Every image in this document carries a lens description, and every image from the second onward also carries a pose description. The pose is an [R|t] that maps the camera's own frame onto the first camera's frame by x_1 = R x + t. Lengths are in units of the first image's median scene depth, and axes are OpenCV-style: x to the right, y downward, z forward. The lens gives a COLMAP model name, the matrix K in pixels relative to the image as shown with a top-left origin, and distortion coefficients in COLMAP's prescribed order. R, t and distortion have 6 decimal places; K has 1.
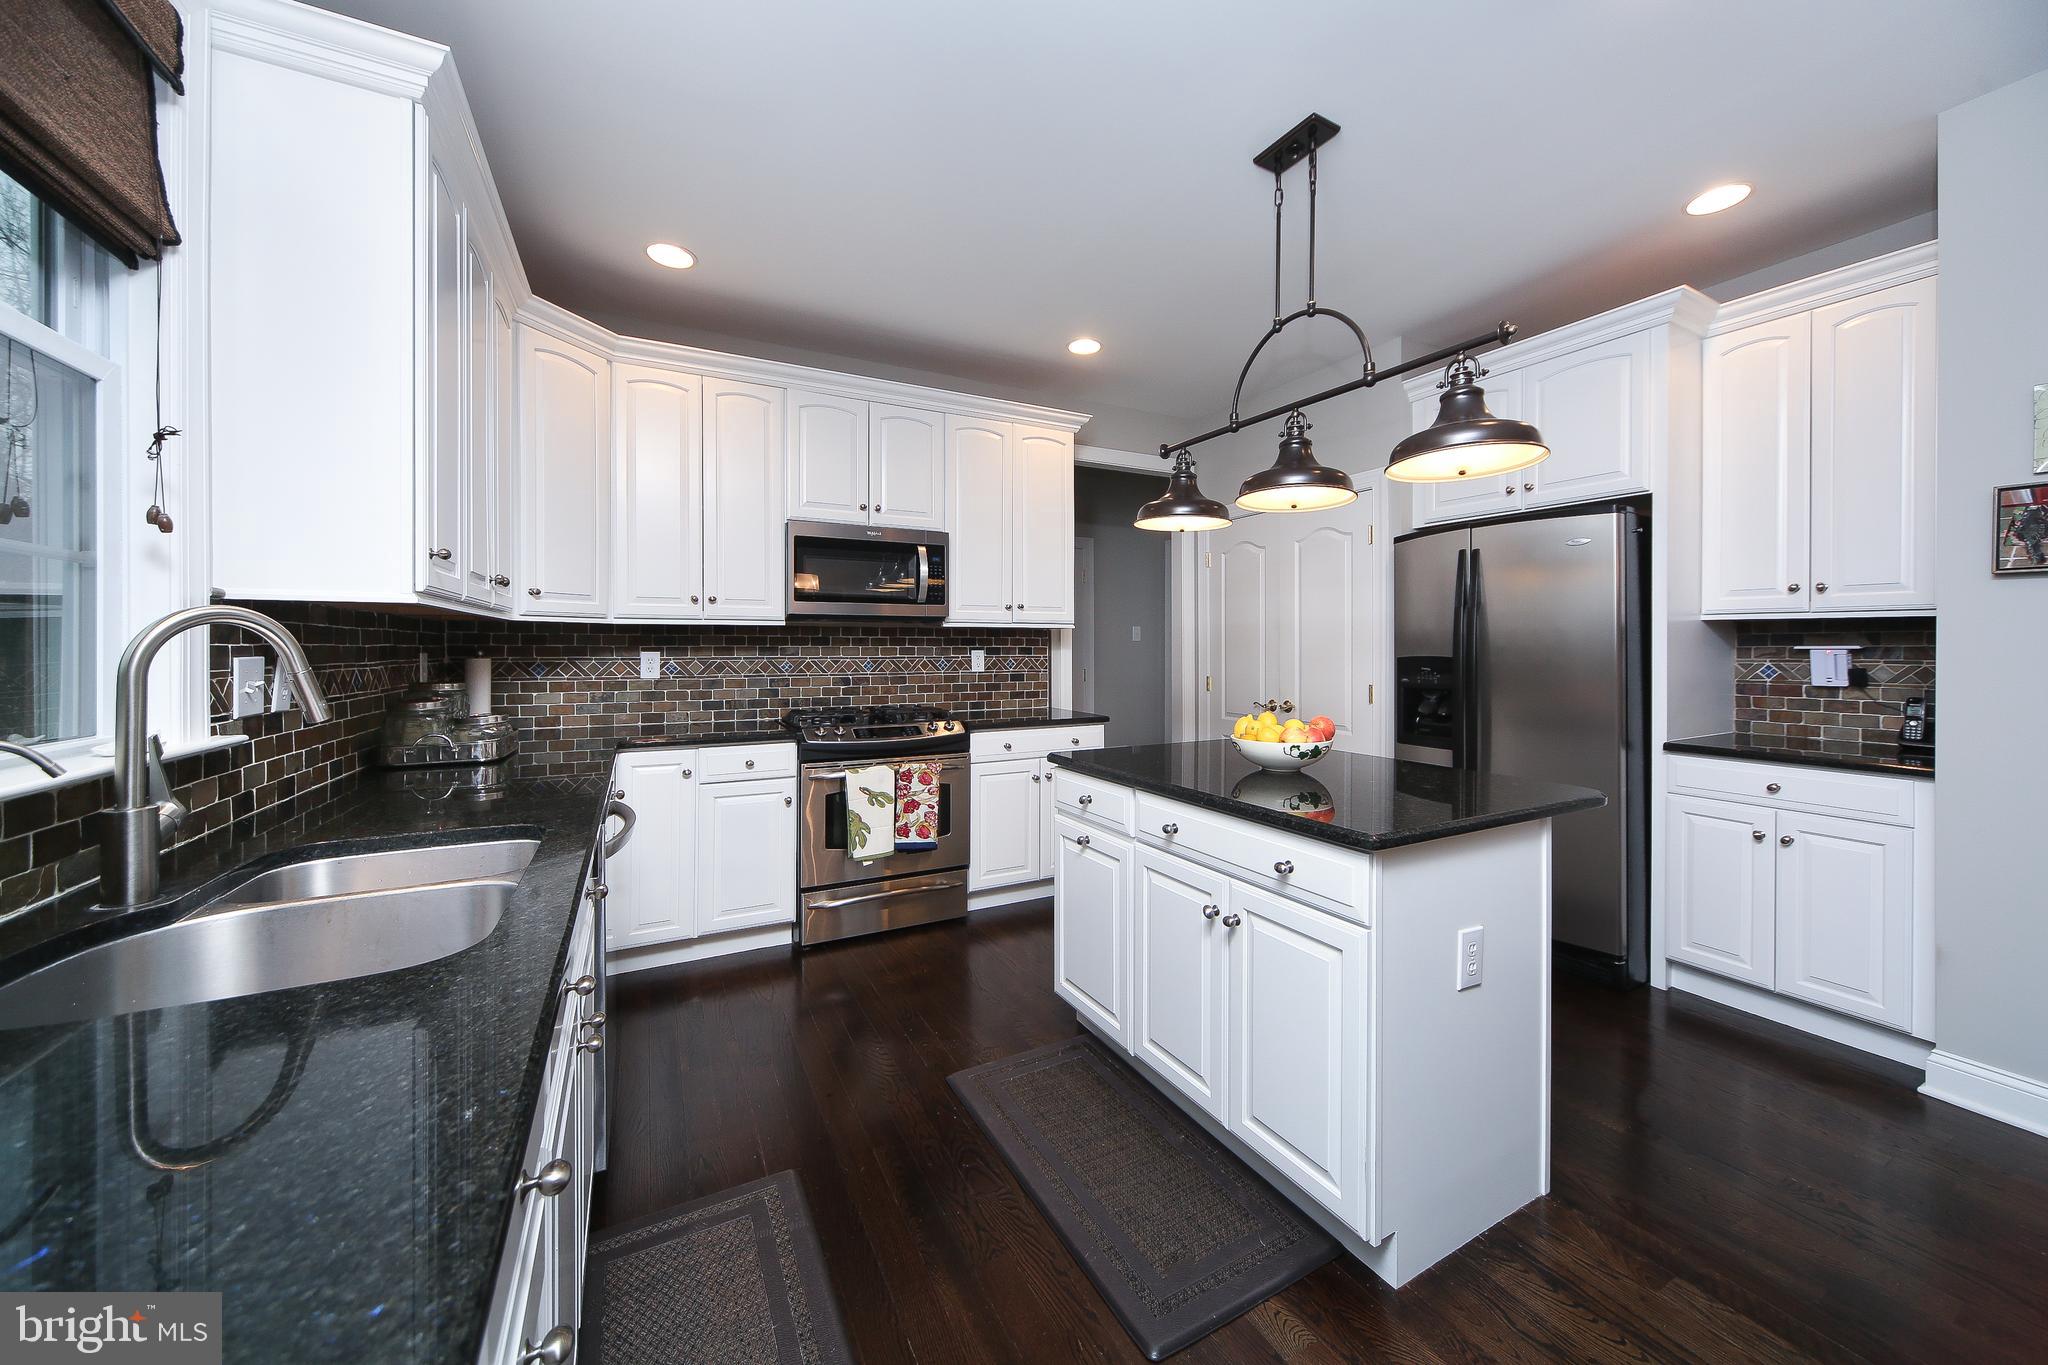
lens RADIAL K [[737.7, 0, 1022.7], [0, 737.7, 659.1], [0, 0, 1]] dist [-0.002101, 0.000015]
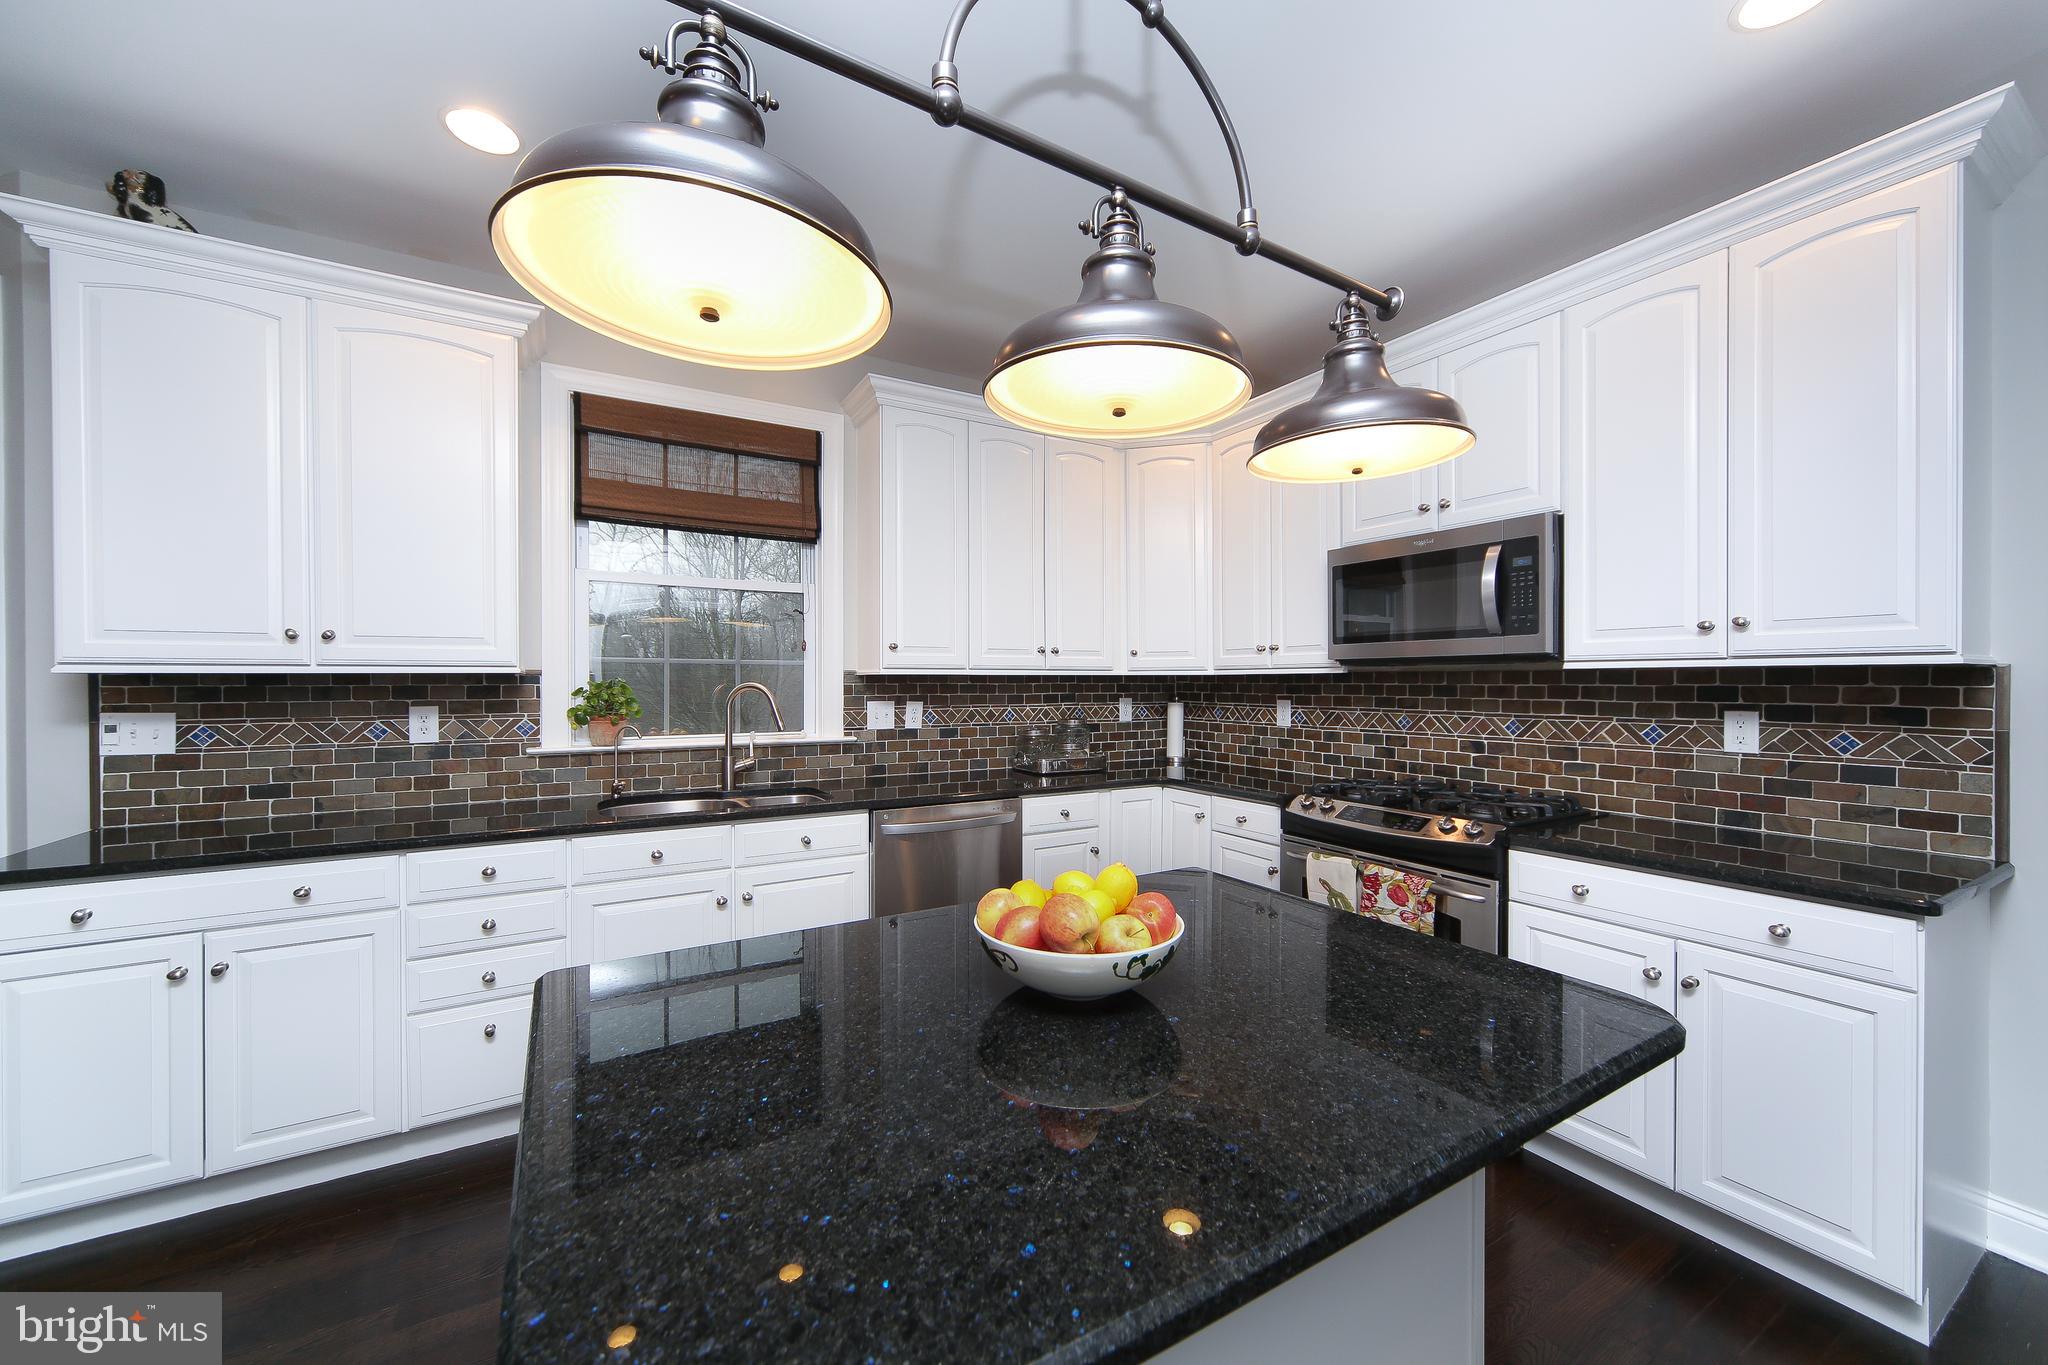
lens RADIAL K [[768.2, 0, 1033.8], [0, 768.2, 683.3], [0, 0, 1]] dist [-0.000276, 0.000443]
pose [[0.059118, 0.001189, -0.998250, 0.499774], [-0.017605, 0.999845, 0.000148, -0.025464], [0.998096, 0.017566, 0.059130, 0.551023]]
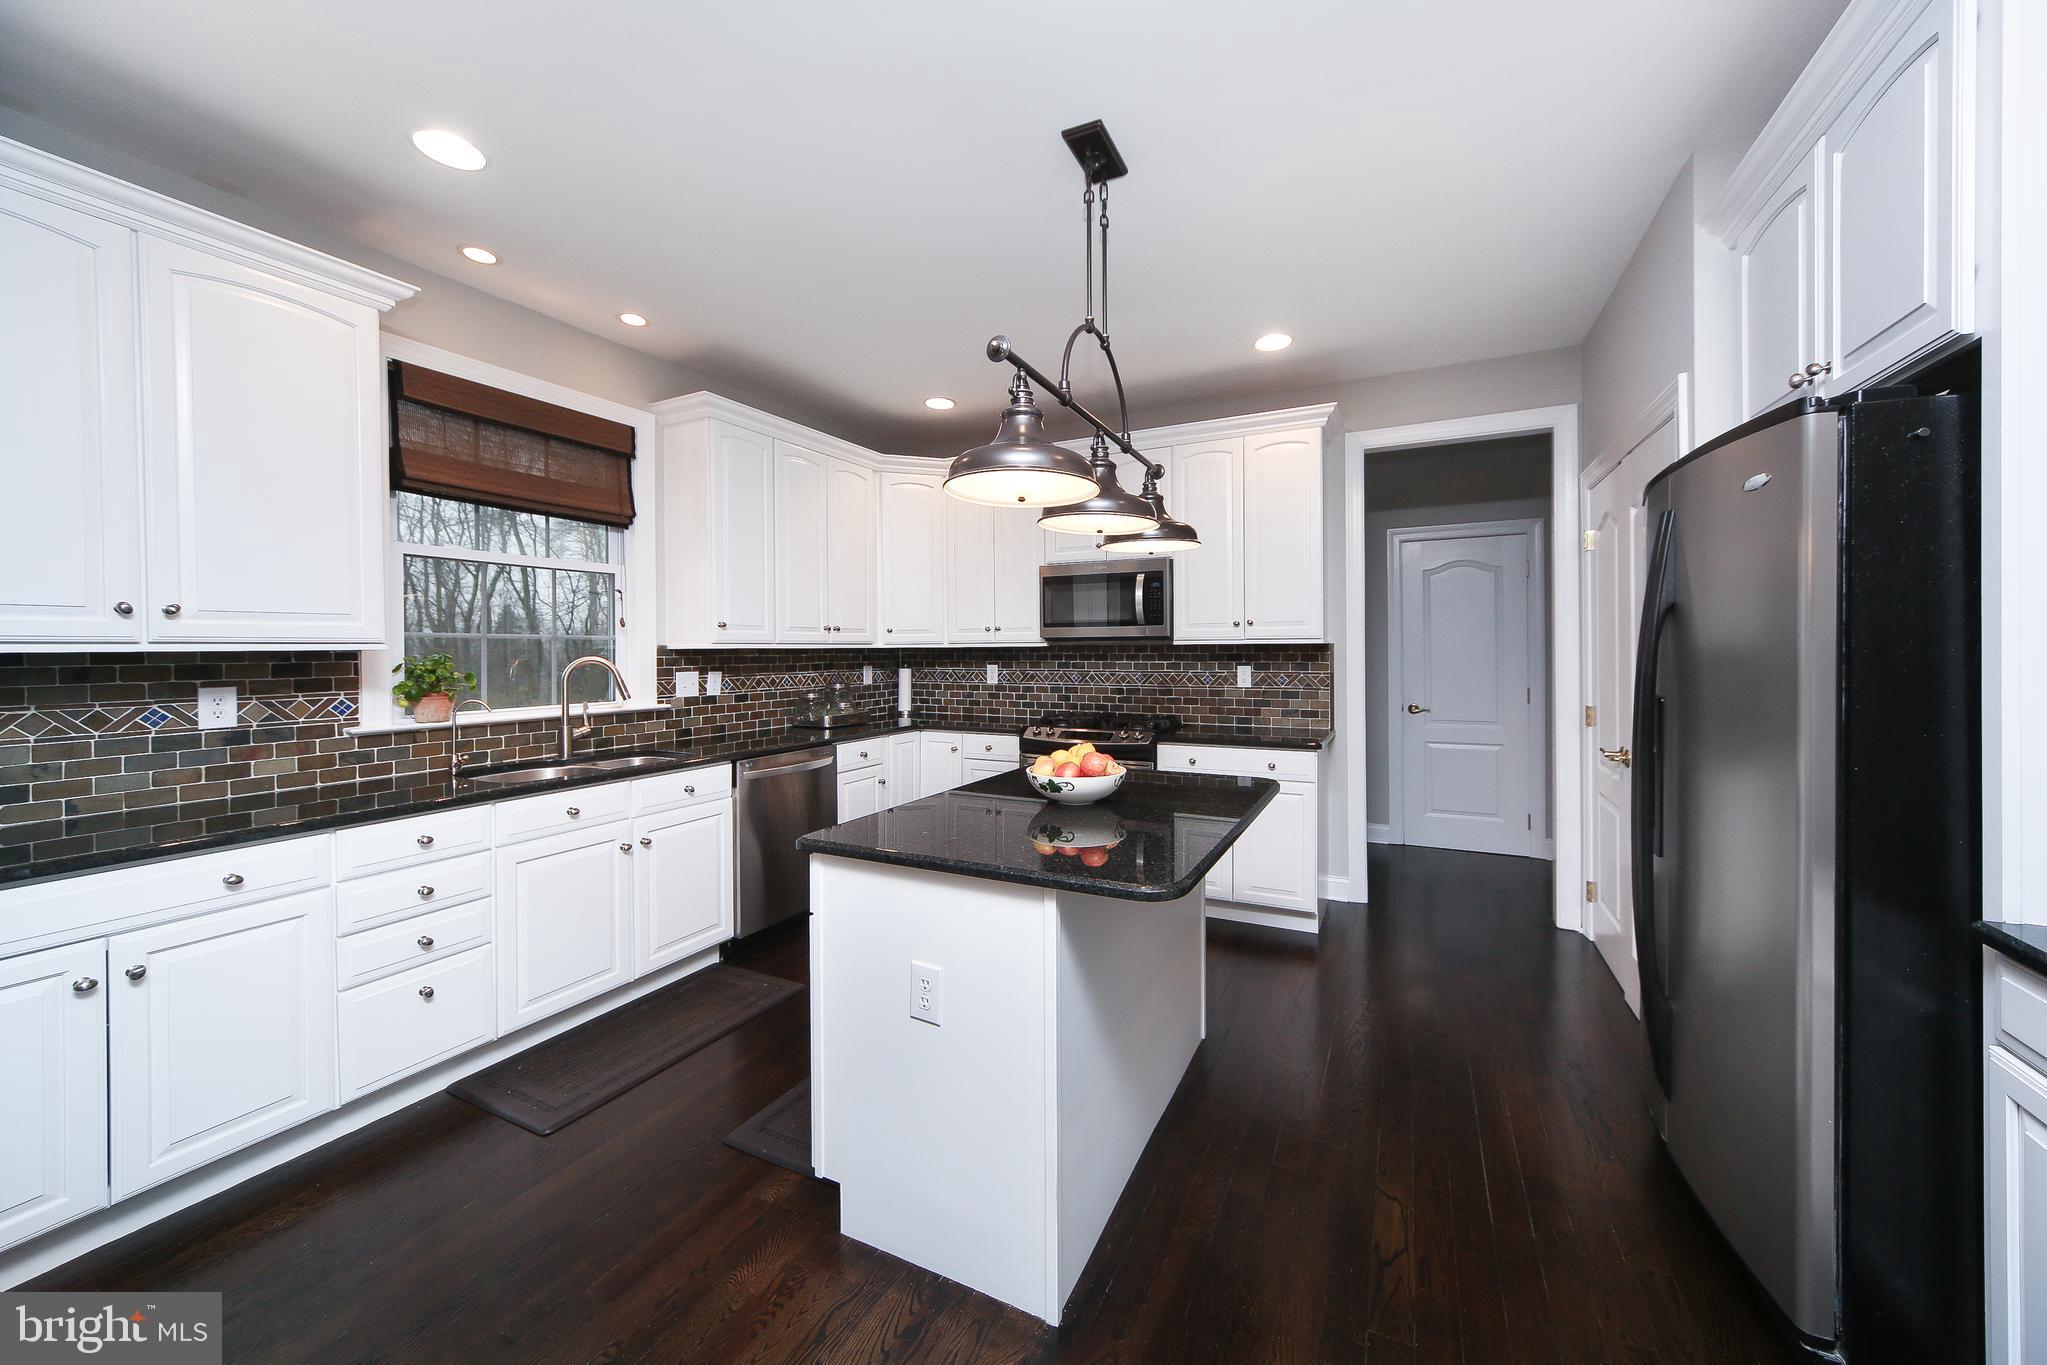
lens RADIAL K [[725.0, 0, 1061.1], [0, 725.0, 652.3], [0, 0, 1]] dist [0.000682, 0.000146]
pose [[0.605188, 0.000004, -0.796083, 0.655505], [-0.008392, 0.999944, -0.006374, -0.025260], [0.796039, 0.010538, 0.605154, 0.232763]]
